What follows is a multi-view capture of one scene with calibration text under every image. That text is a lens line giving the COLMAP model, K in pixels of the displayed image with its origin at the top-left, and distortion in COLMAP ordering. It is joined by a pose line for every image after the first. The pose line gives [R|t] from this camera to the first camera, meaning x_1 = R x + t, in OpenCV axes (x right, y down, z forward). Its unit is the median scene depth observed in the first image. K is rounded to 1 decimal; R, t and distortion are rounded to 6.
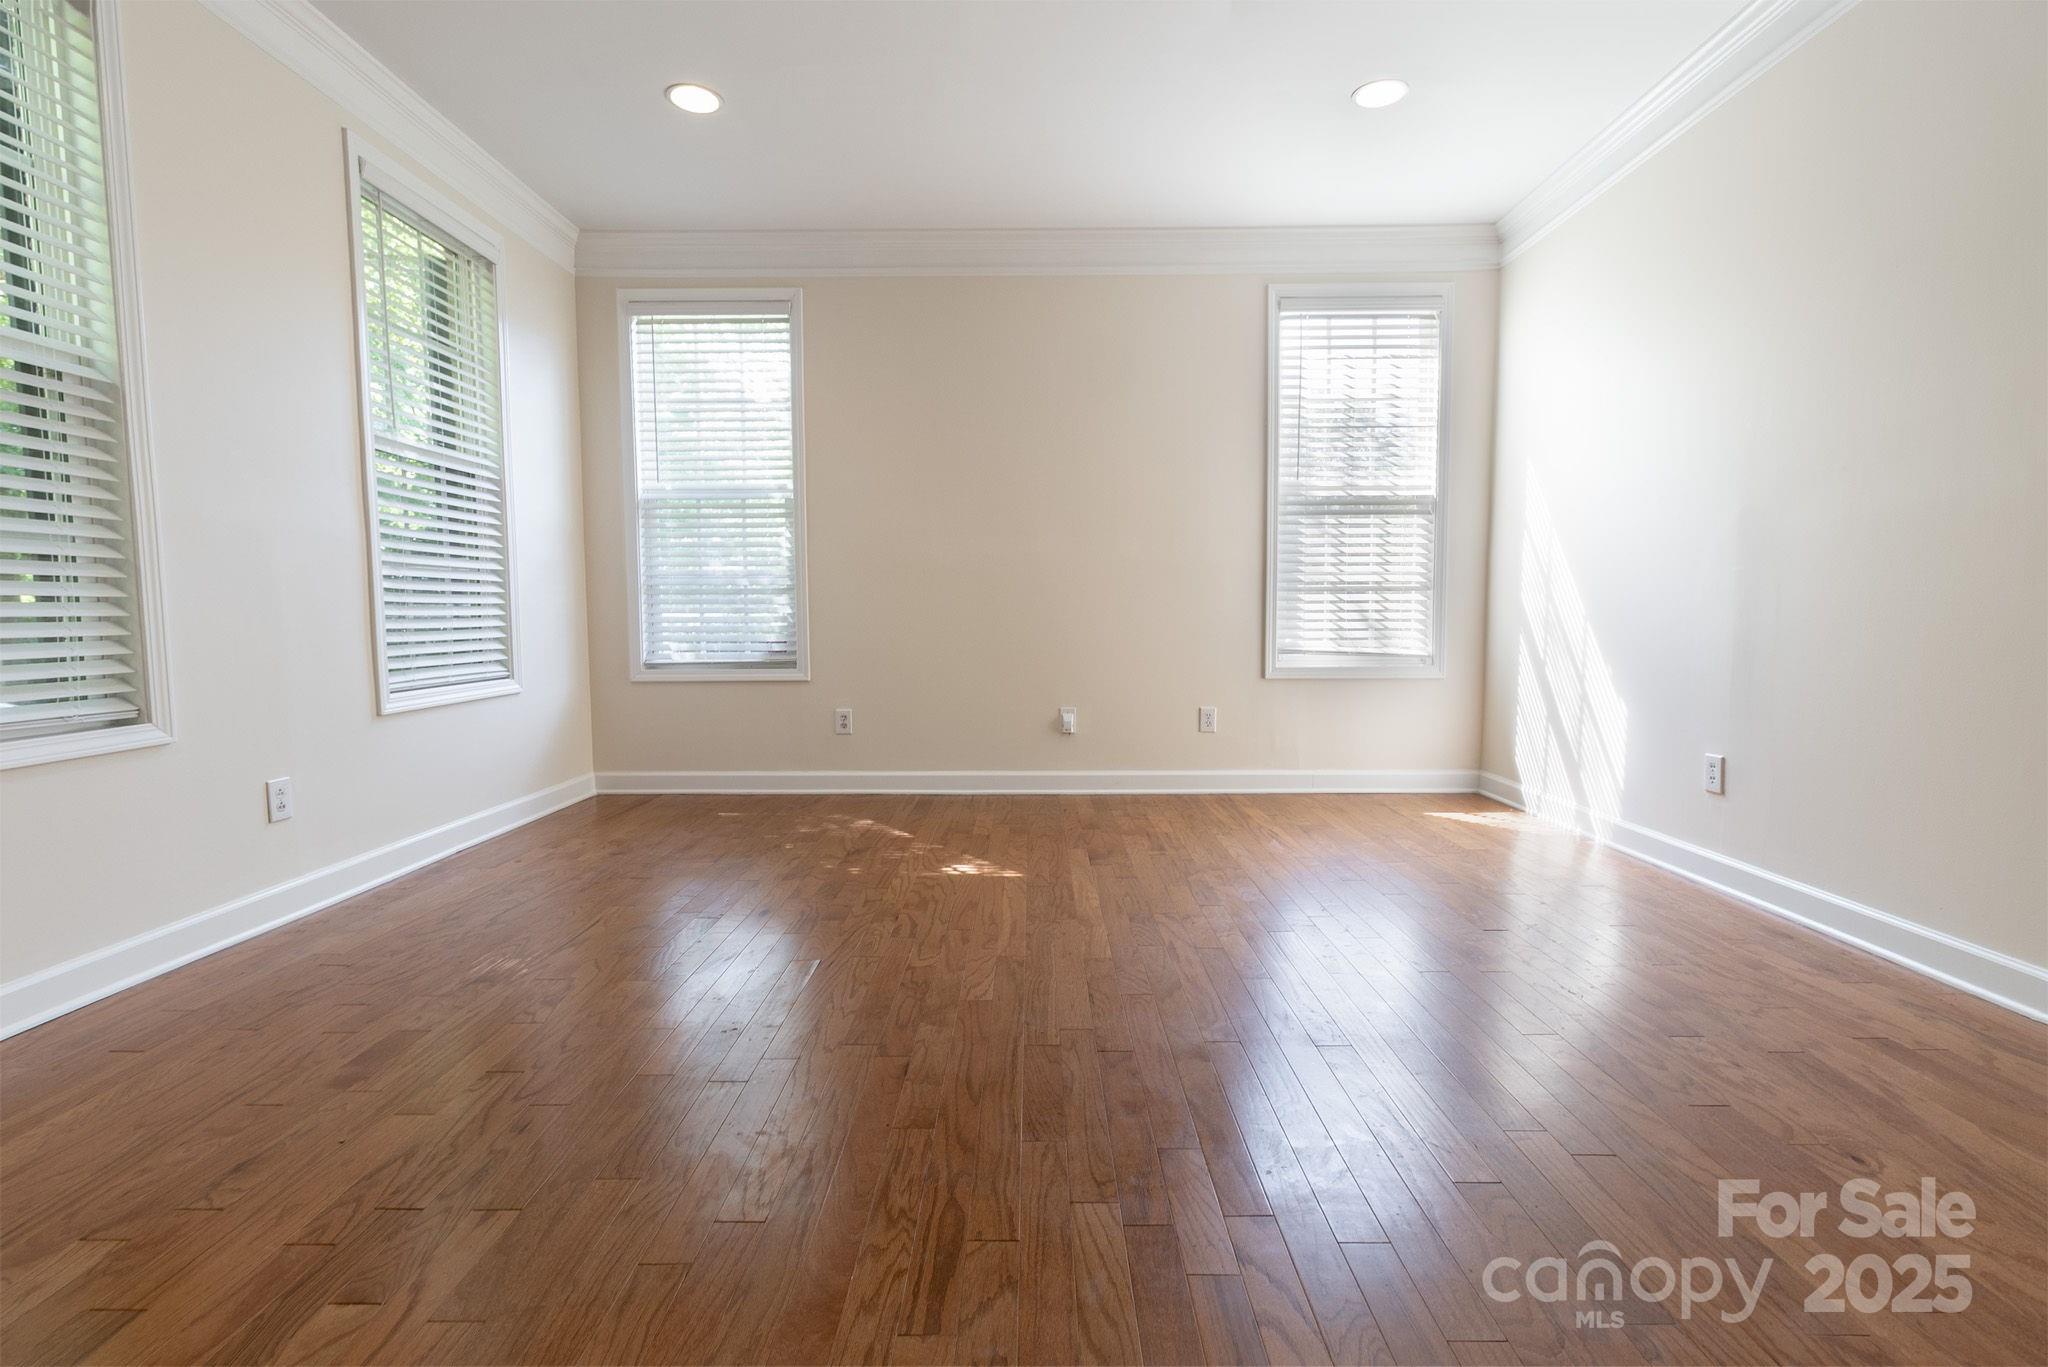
lens RADIAL K [[939.5, 0, 1029.2], [0, 939.5, 681.8], [0, 0, 1]] dist [0.001185, 0.000362]
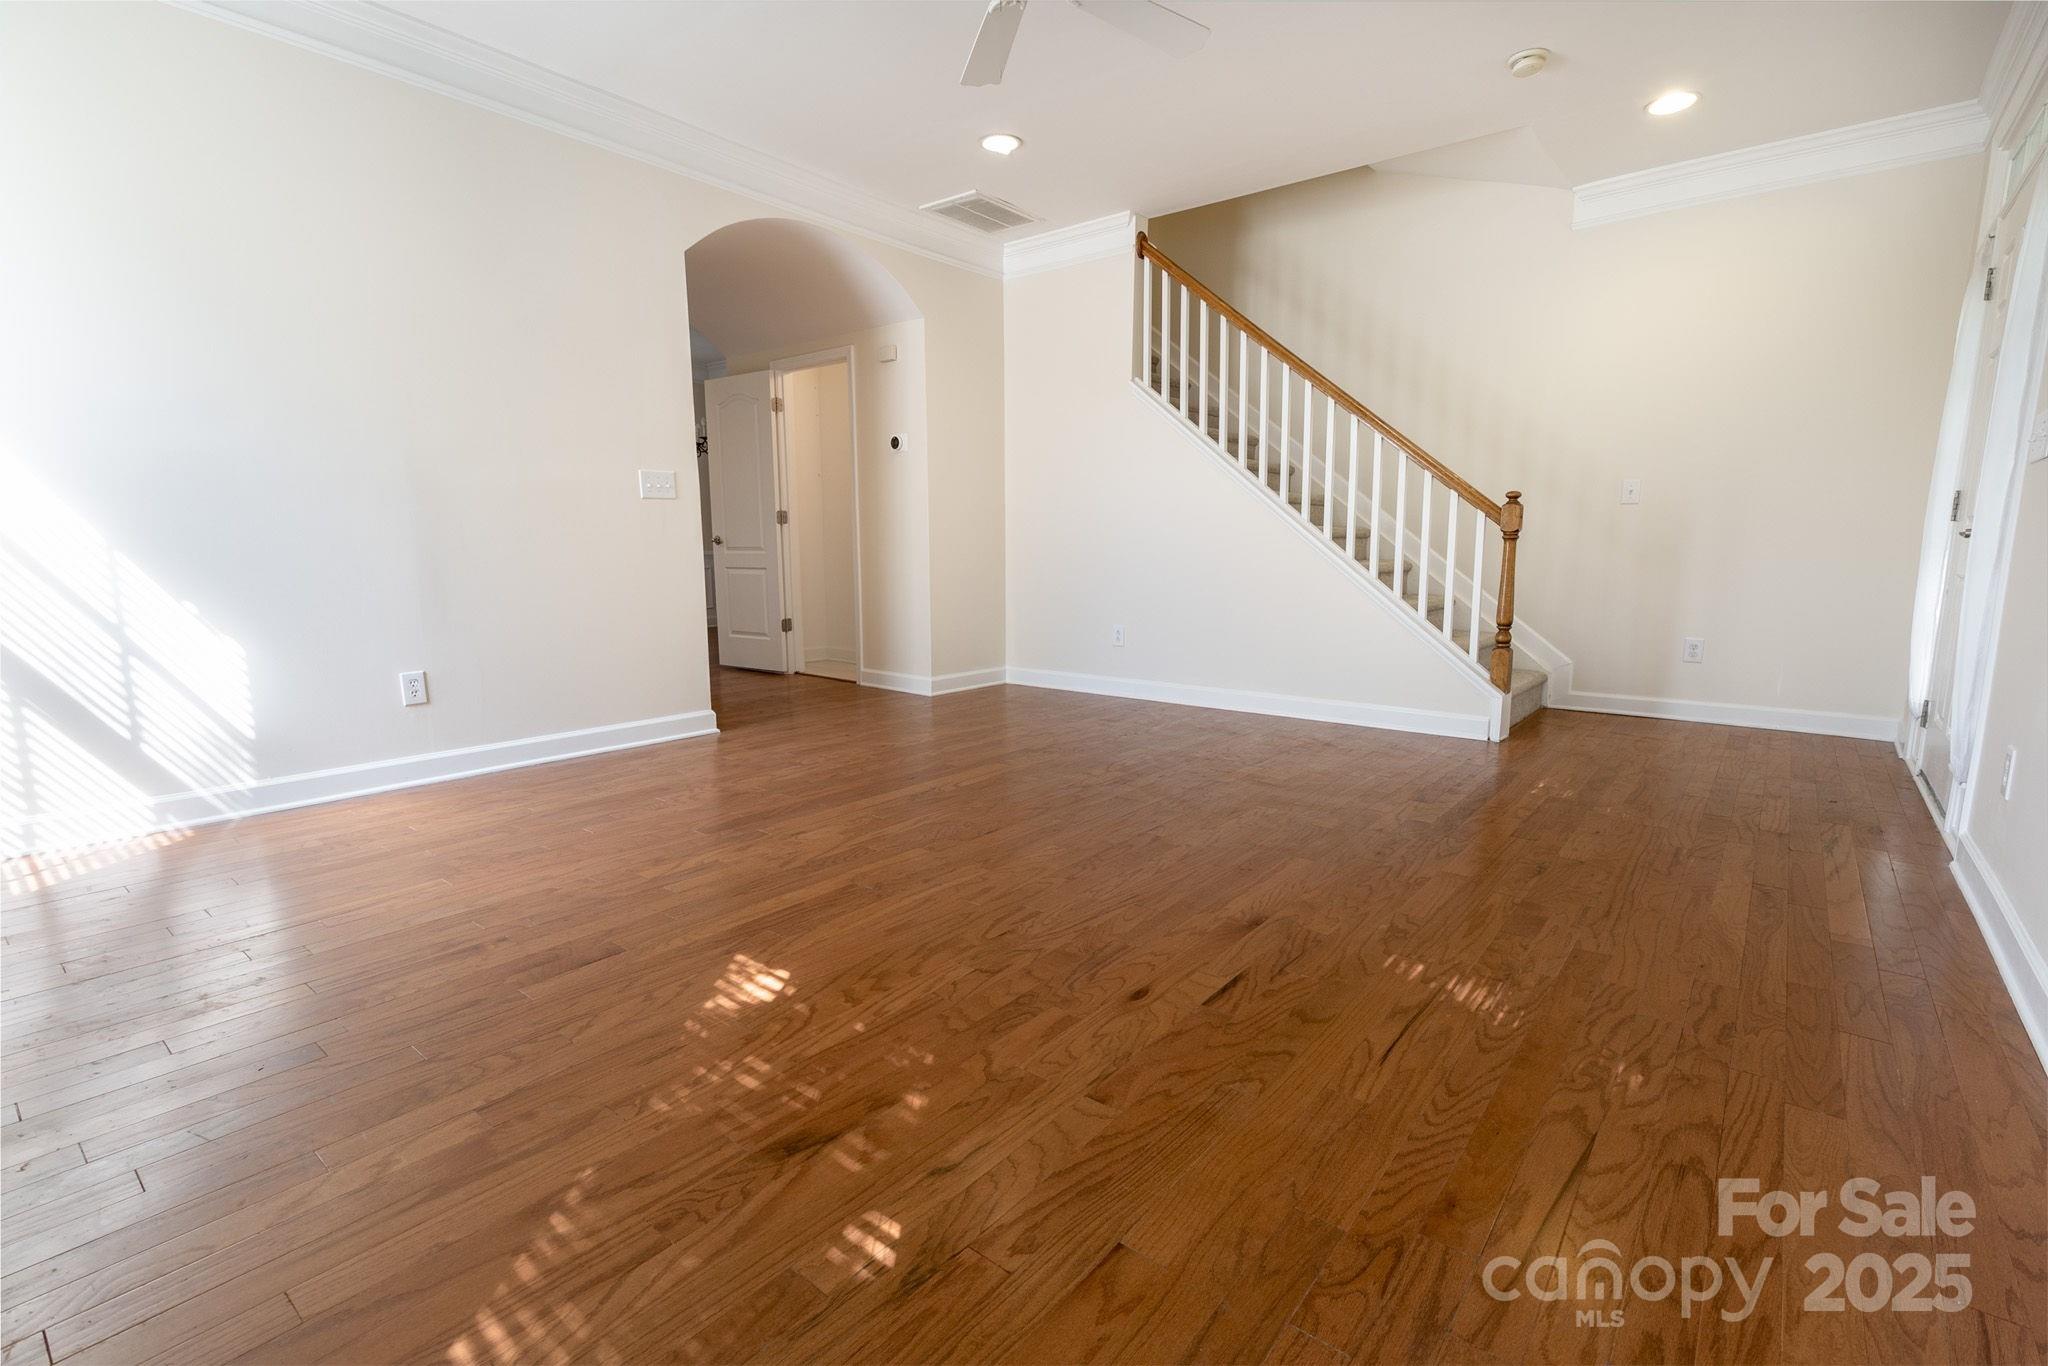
lens RADIAL K [[939.5, 0, 1029.2], [0, 939.5, 681.3], [0, 0, 1]] dist [0.001185, 0.000362]
pose [[-0.781486, -0.087606, 0.617741, -0.422601], [0.049639, 0.978224, 0.201526, -0.077878], [-0.621945, 0.188154, -0.760120, 1.038219]]
